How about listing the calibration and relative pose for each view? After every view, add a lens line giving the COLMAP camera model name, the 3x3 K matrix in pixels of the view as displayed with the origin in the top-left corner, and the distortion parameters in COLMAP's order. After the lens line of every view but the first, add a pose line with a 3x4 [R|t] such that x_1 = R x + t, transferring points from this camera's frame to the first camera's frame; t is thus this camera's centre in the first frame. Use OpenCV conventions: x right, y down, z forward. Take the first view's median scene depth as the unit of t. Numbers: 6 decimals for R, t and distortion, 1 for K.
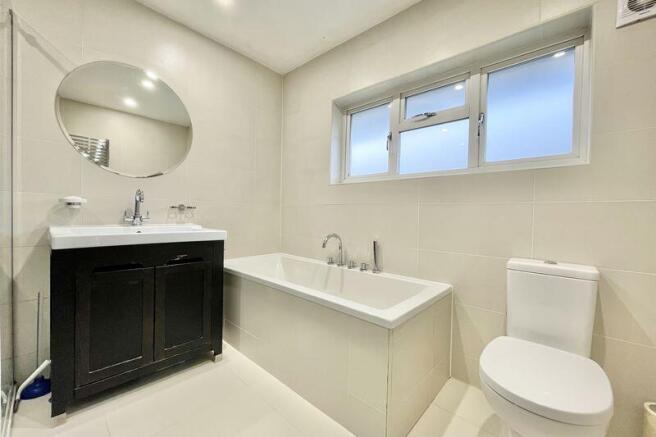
lens RADIAL K [[263.0, 0, 329.6], [0, 263.0, 217.4], [0, 0, 1]] dist [0.003038, 0.000017]
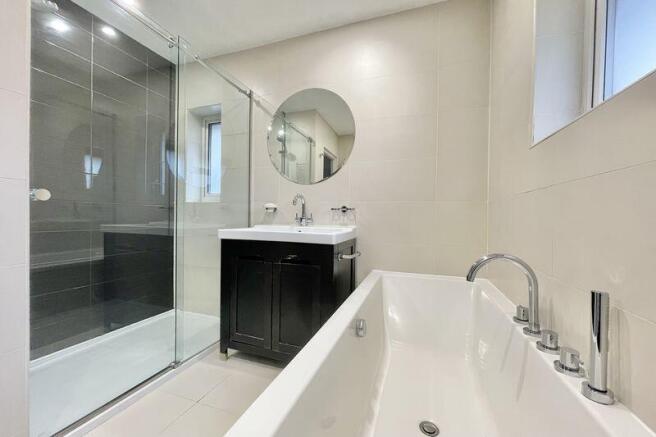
lens RADIAL K [[263.0, 0, 328.7], [0, 263.0, 219.2], [0, 0, 1]] dist [0.003038, 0.000017]
pose [[0.395583, -0.006579, -0.918407, 0.381378], [-0.013527, 0.999824, -0.012988, 0.015847], [0.918331, 0.017561, 0.395425, 0.674904]]
